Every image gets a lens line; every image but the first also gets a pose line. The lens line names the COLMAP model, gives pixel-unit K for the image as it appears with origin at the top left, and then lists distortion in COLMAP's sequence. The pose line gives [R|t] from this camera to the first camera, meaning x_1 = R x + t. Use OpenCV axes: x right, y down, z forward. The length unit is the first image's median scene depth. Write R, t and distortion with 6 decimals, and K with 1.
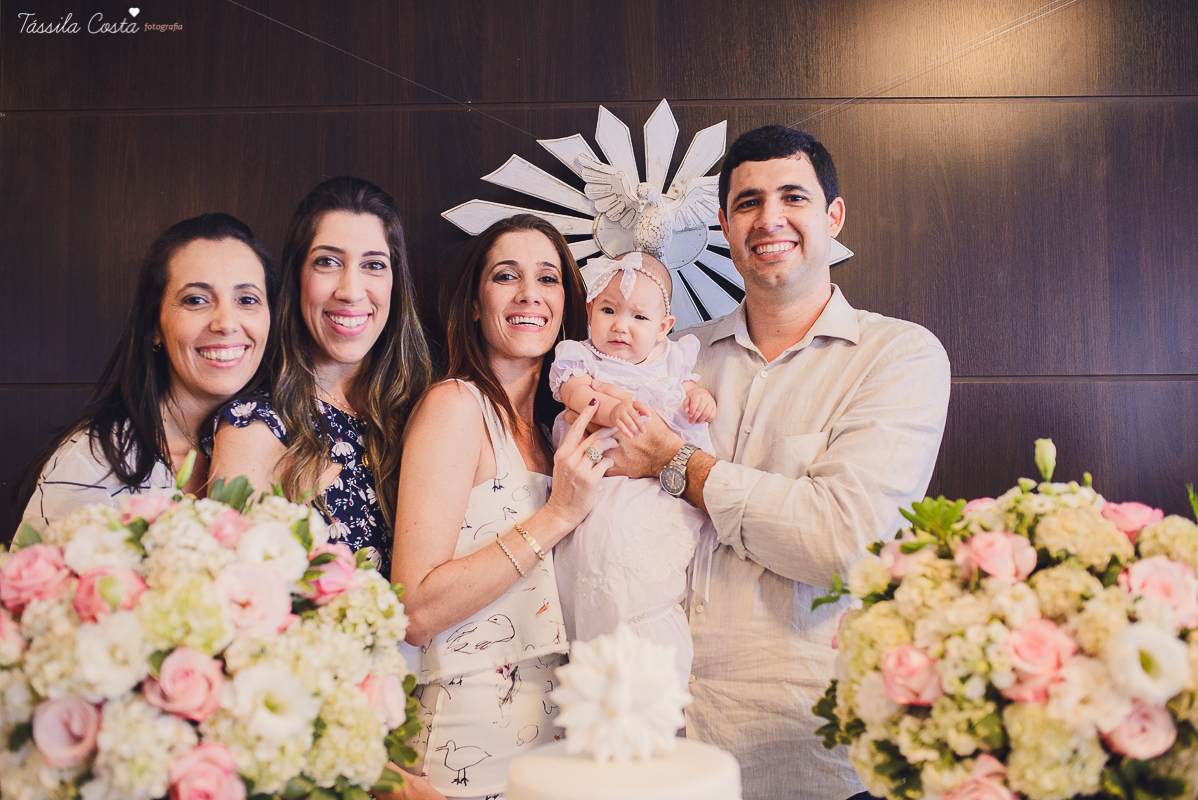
lens RADIAL K [[1164.0, 0, 599.9], [0, 1164.0, 404.2], [0, 0, 1]] dist [-0.024290, 0.000000]
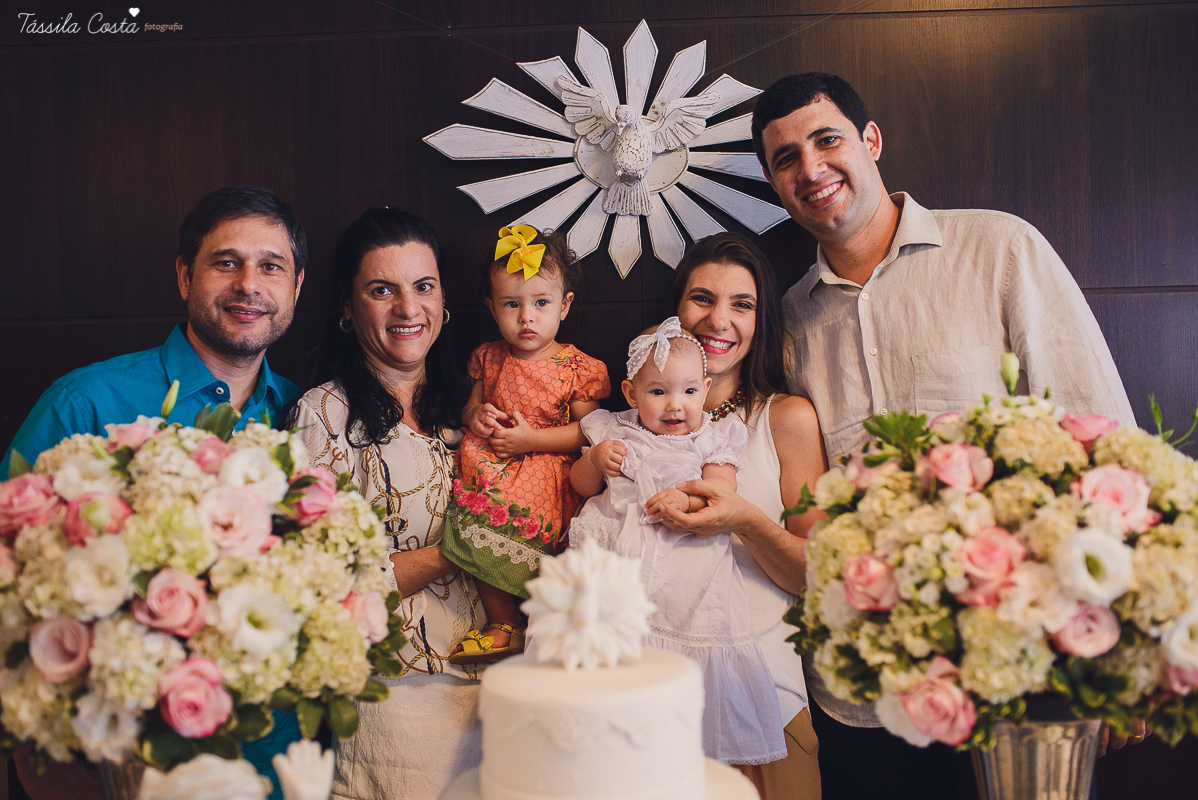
lens RADIAL K [[1164.0, 0, 599.9], [0, 1164.0, 404.1], [0, 0, 1]] dist [-0.024290, 0.000000]
pose [[0.999746, -0.019277, -0.011670, 0.039645], [0.019999, 0.997664, 0.065326, 0.001699], [0.010384, -0.065543, 0.997796, -0.026498]]
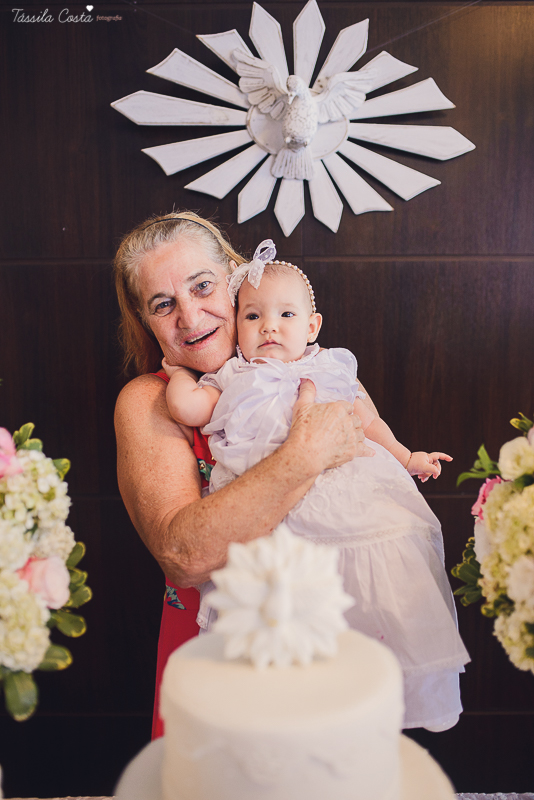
lens RADIAL K [[777.3, 0, 268.0], [0, 777.3, 407.6], [0, 0, 1]] dist [-0.024290, 0.000000]
pose [[0.999744, -0.003213, 0.022404, -0.005701], [-0.000816, 0.984109, 0.177565, -0.017981], [-0.022618, -0.177538, 0.983854, 0.357503]]
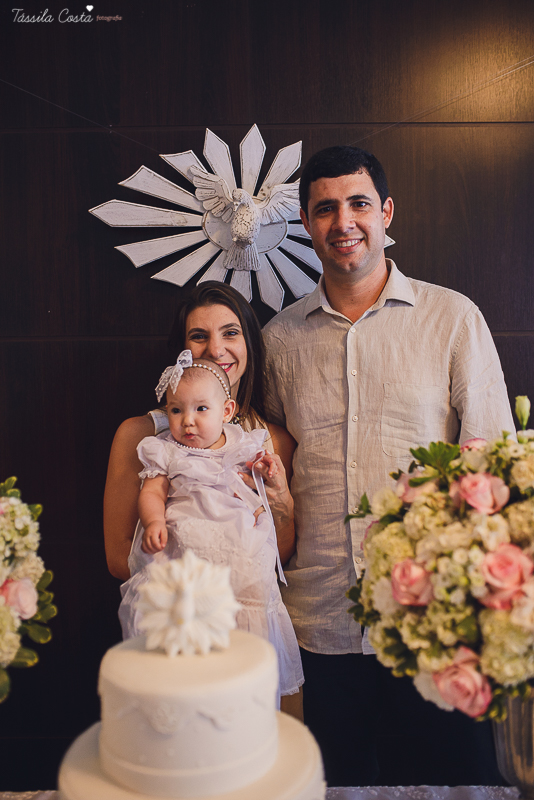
lens RADIAL K [[777.3, 0, 264.3], [0, 777.3, 405.8], [0, 0, 1]] dist [-0.024290, 0.000000]
pose [[0.999825, -0.005218, 0.017954, 0.081166], [0.003288, 0.994373, 0.105886, -0.058520], [-0.018406, -0.105808, 0.994216, 0.138679]]
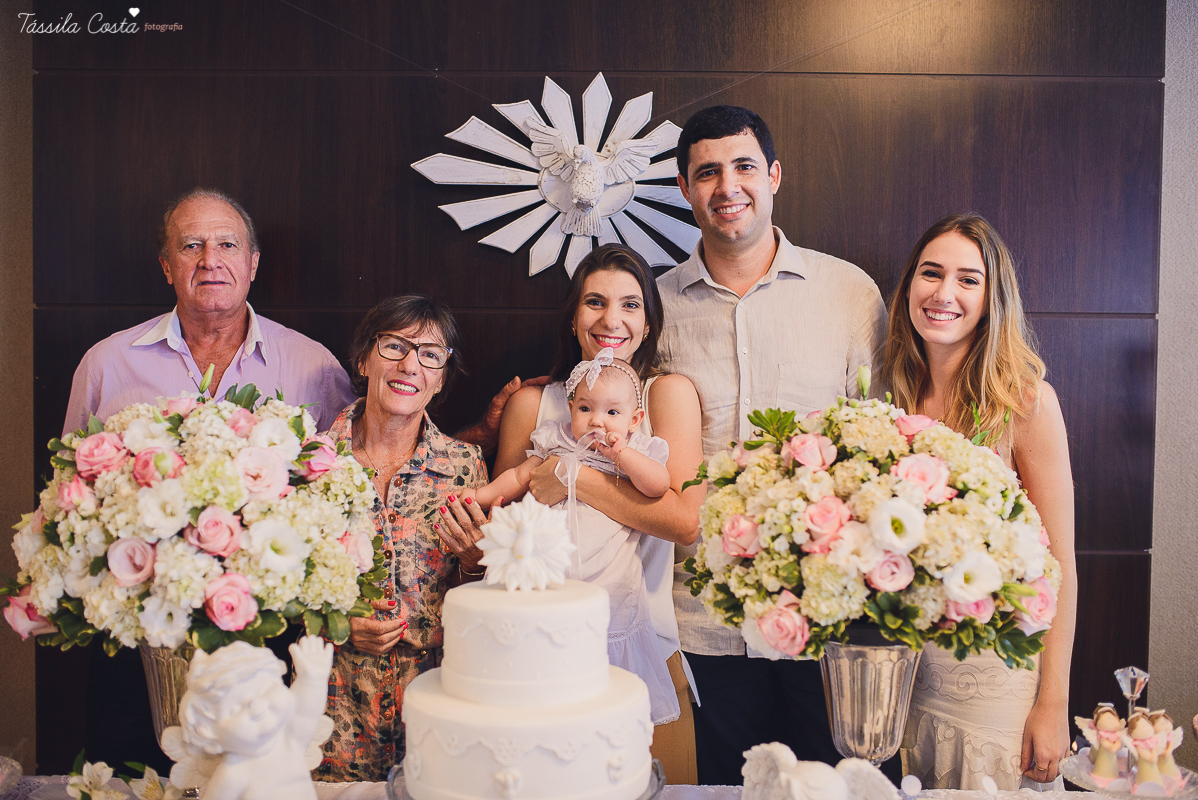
lens RADIAL K [[1164.0, 0, 599.7], [0, 1164.0, 406.4], [0, 0, 1]] dist [-0.024290, 0.000000]
pose [[0.999817, 0.015788, 0.010792, 0.079487], [-0.016560, 0.996998, 0.075631, -0.020029], [-0.009565, -0.075796, 0.997077, -0.344294]]
